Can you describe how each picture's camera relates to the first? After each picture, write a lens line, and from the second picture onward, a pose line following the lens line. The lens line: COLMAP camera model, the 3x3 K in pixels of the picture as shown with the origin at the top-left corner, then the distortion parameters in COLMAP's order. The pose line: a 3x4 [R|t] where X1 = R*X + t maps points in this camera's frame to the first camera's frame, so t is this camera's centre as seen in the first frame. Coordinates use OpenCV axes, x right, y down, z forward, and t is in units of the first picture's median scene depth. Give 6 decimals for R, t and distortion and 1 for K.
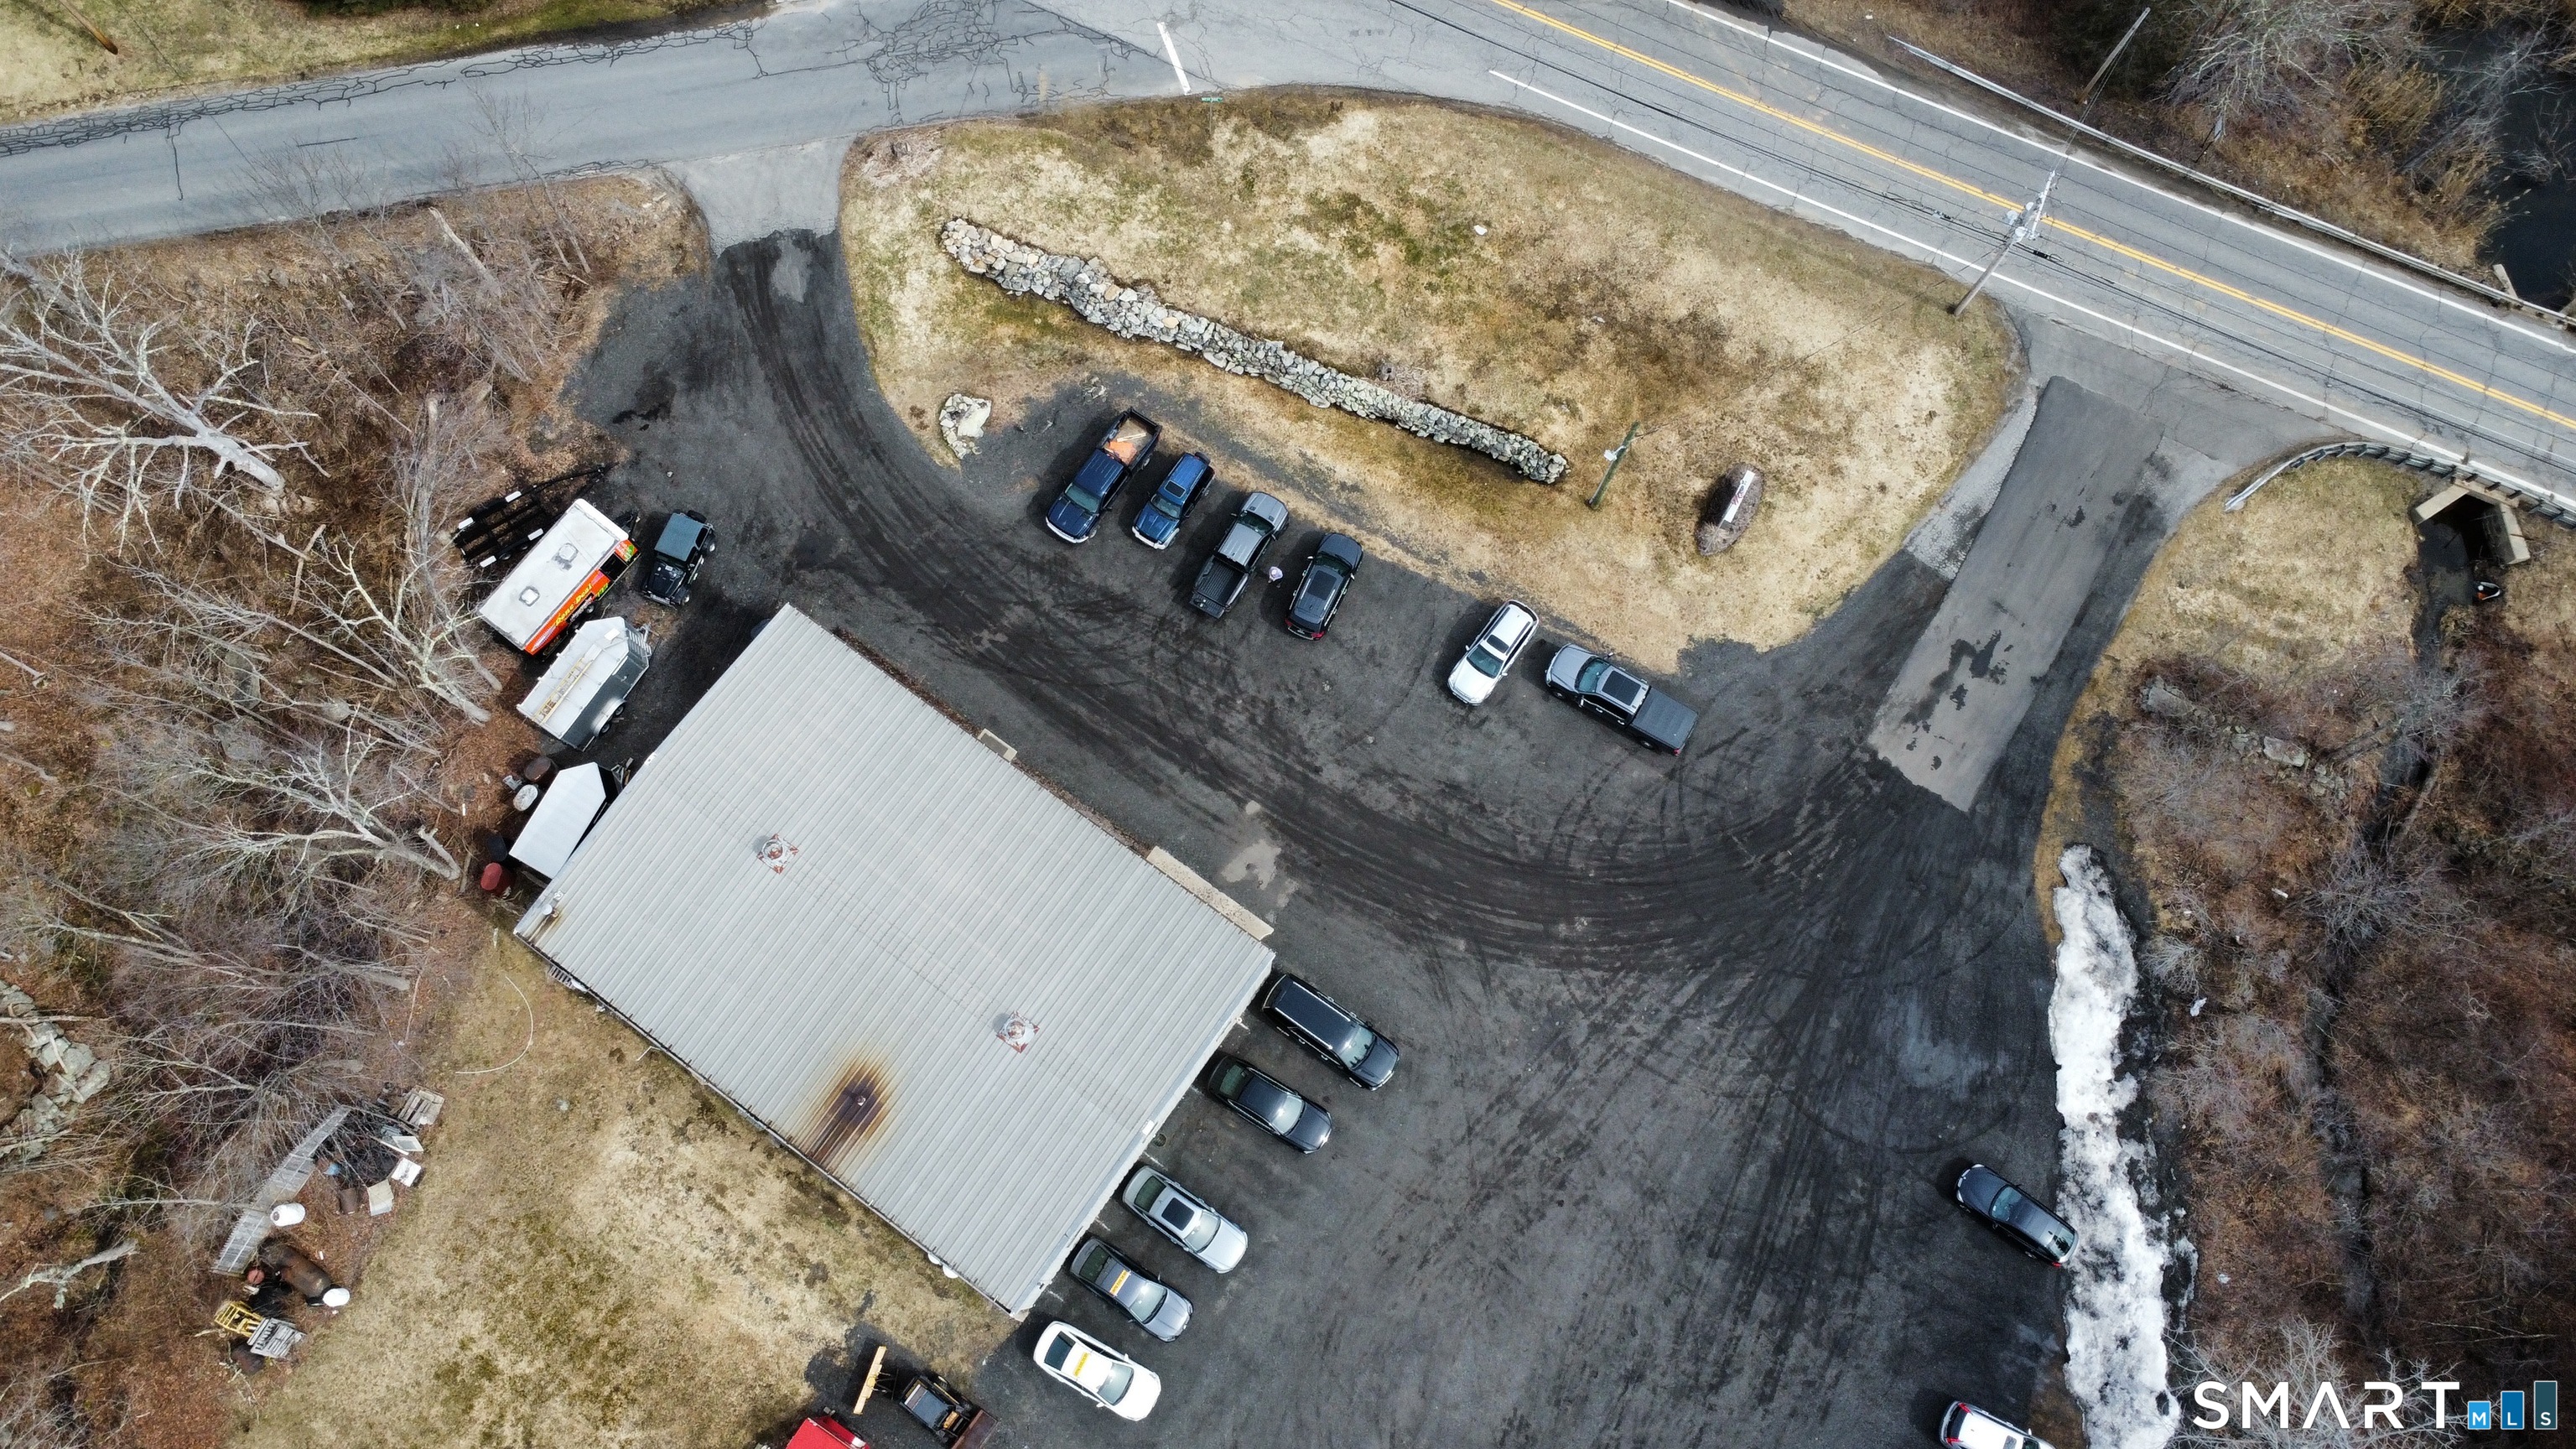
lens RADIAL K [[1924.2, 0, 1288.0], [0, 1924.2, 710.4], [0, 0, 1]] dist [0.000328, -0.002961]
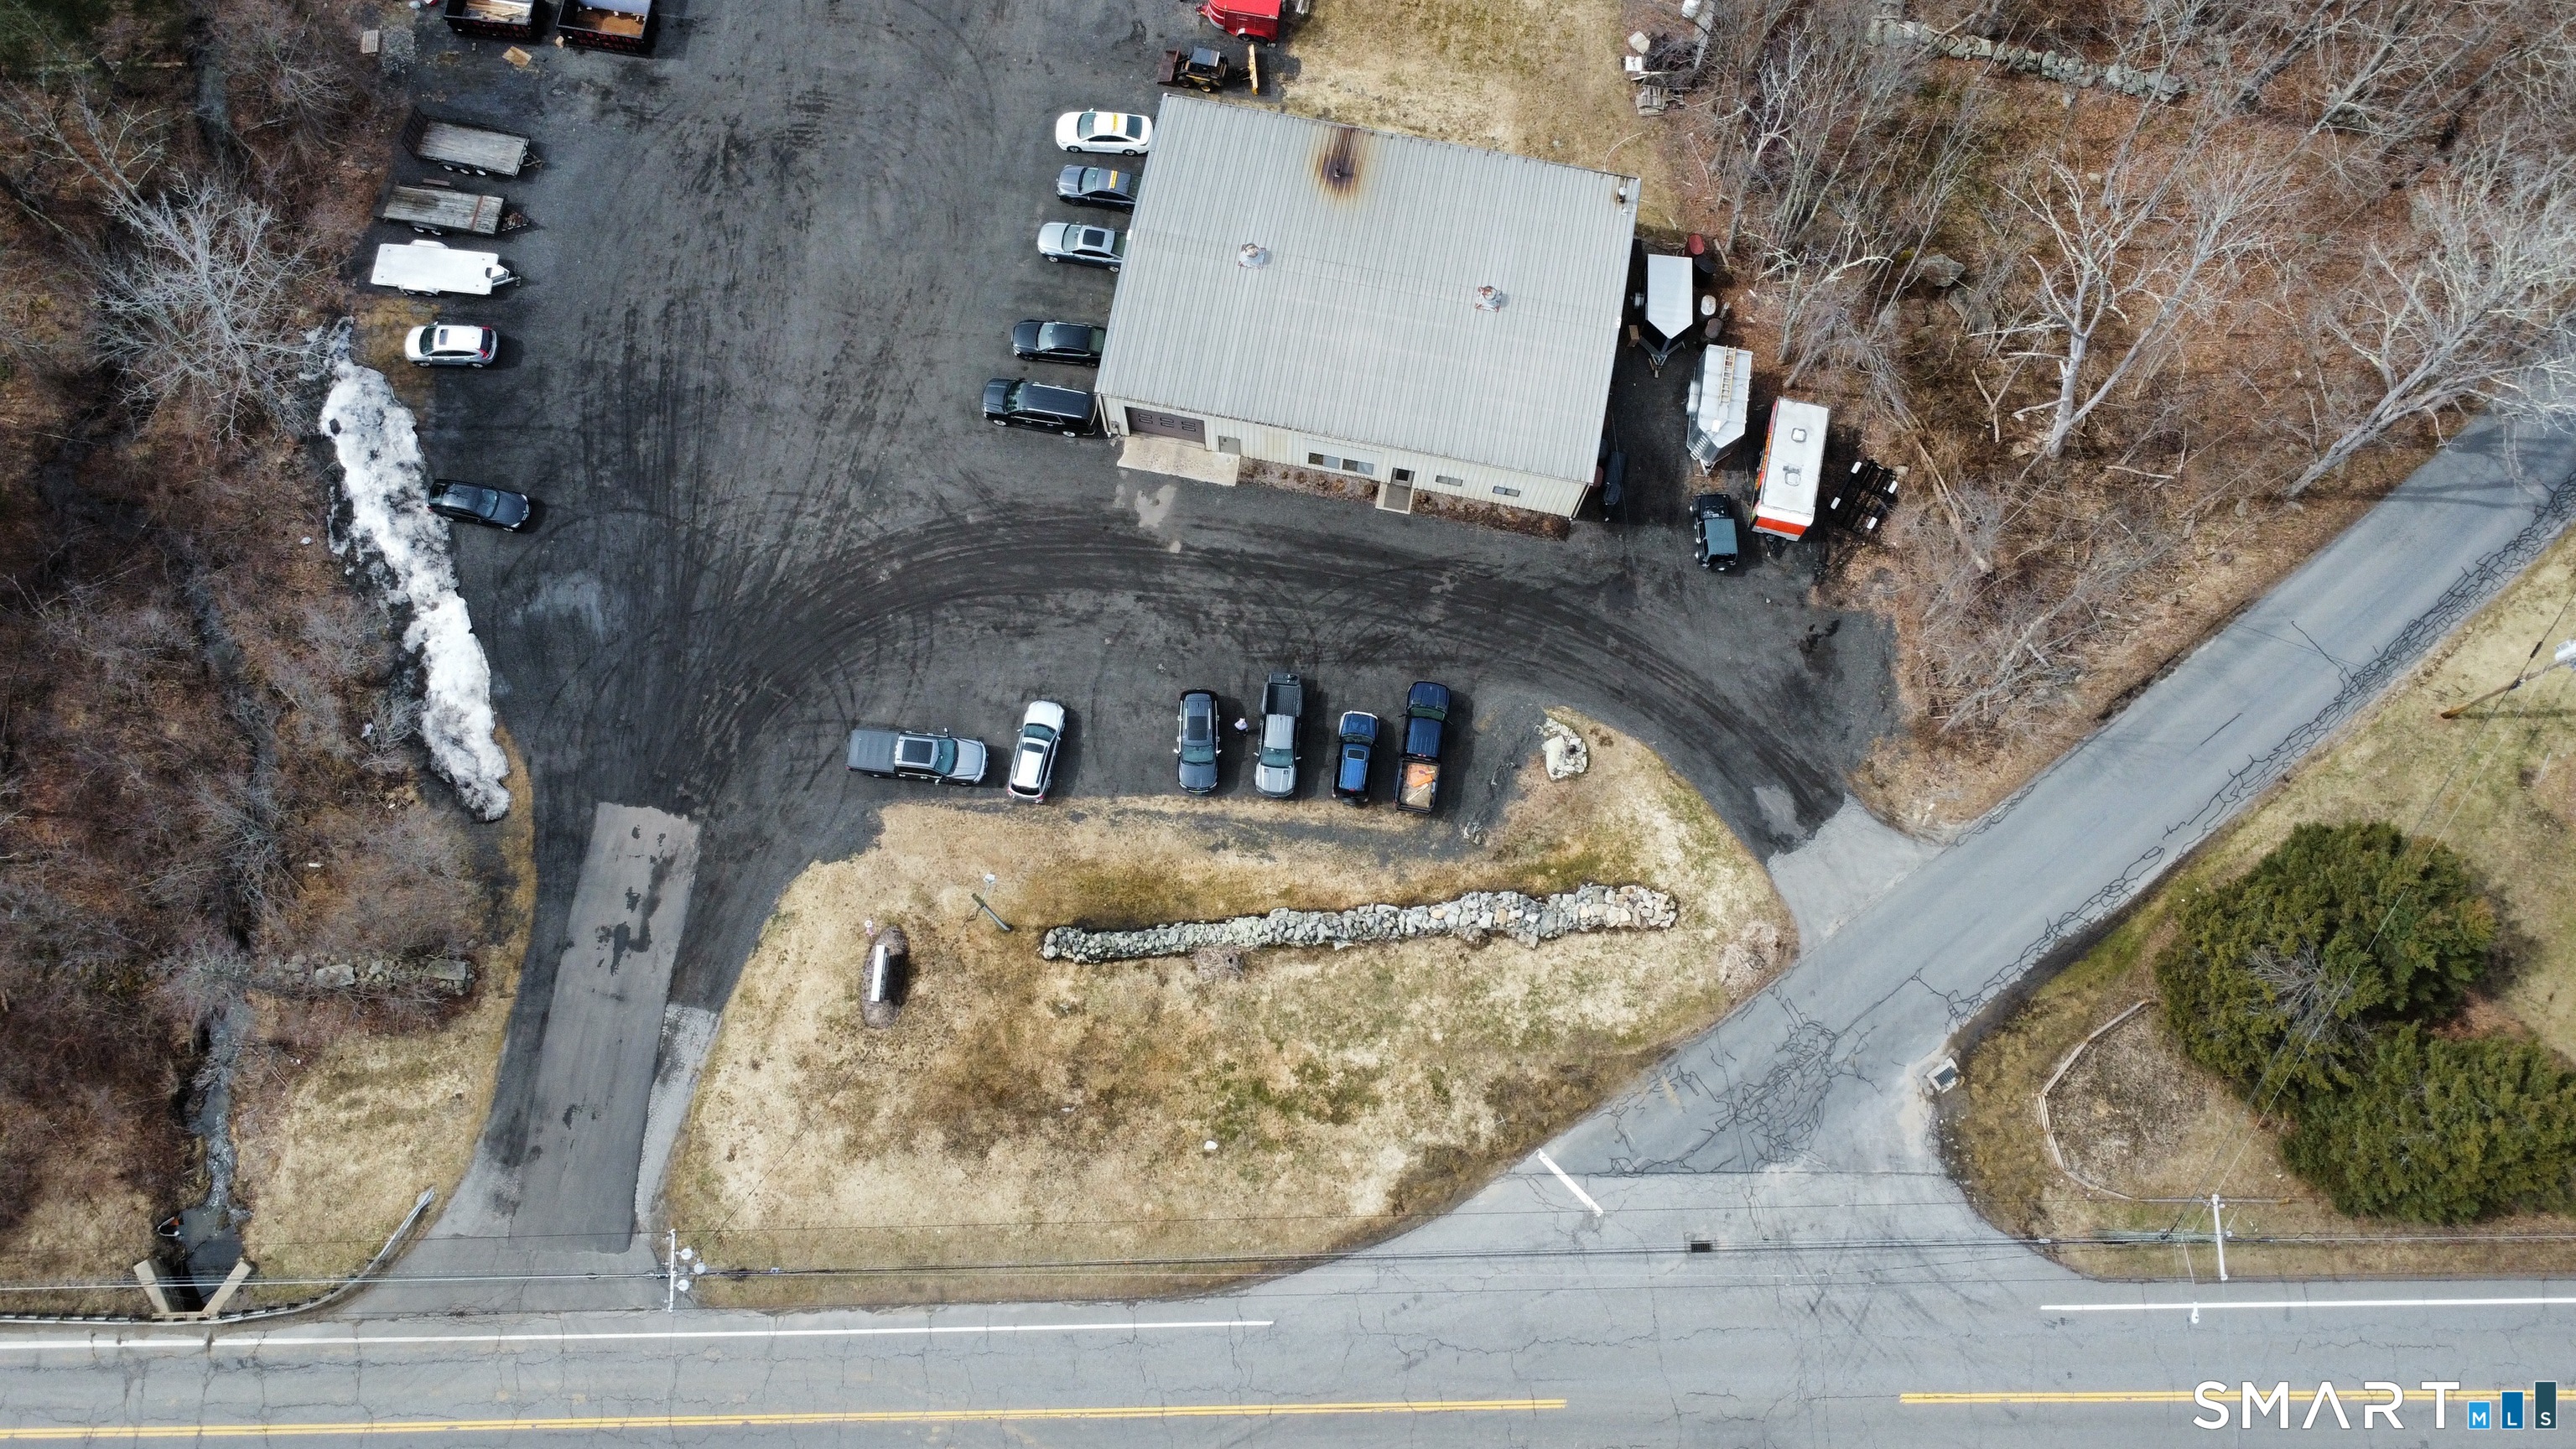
lens RADIAL K [[1924.2, 0, 1287.4], [0, 1924.2, 705.8], [0, 0, 1]] dist [0.000328, -0.002961]
pose [[-0.907126, 0.397568, -0.138066, 0.118309], [-0.413103, -0.778440, 0.472628, -0.598474], [0.080425, 0.485768, 0.870380, 0.021204]]
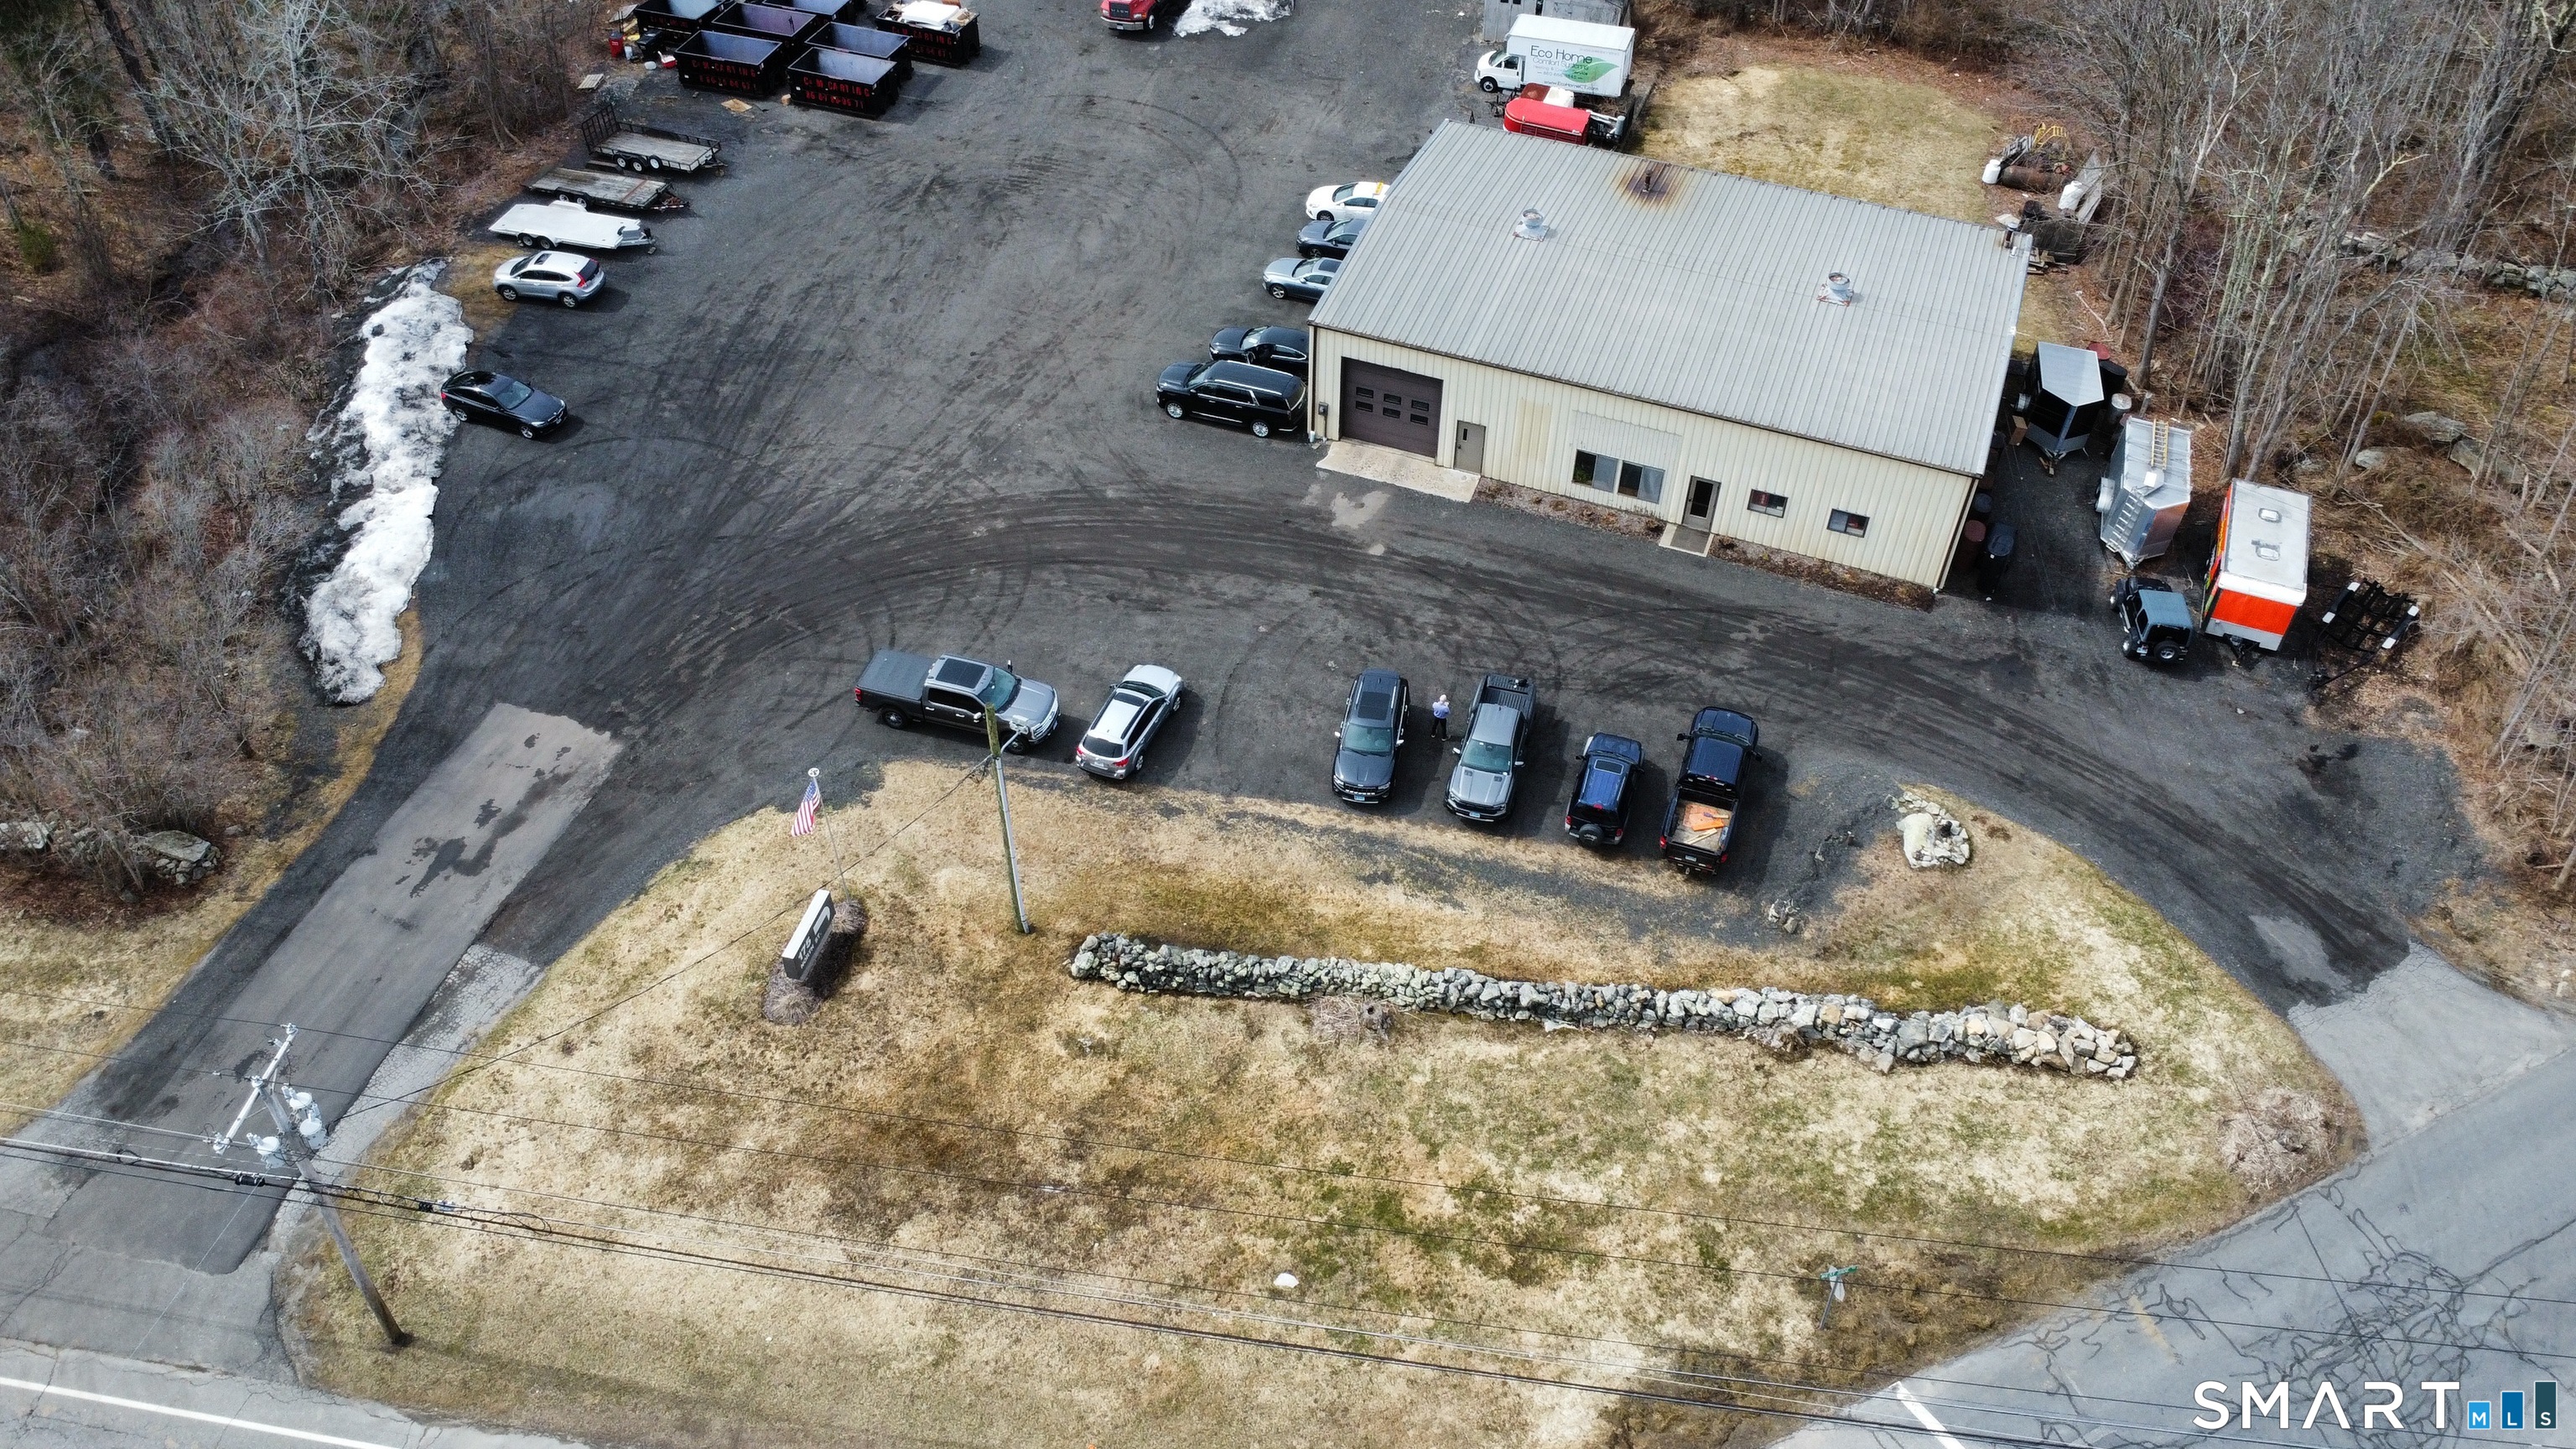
lens RADIAL K [[1924.2, 0, 1286.9], [0, 1924.2, 714.4], [0, 0, 1]] dist [0.000328, -0.002961]
pose [[-0.968132, 0.148226, -0.201865, 0.199372], [-0.248435, -0.466613, 0.848854, -0.684654], [0.031629, 0.871953, 0.488567, 0.627341]]
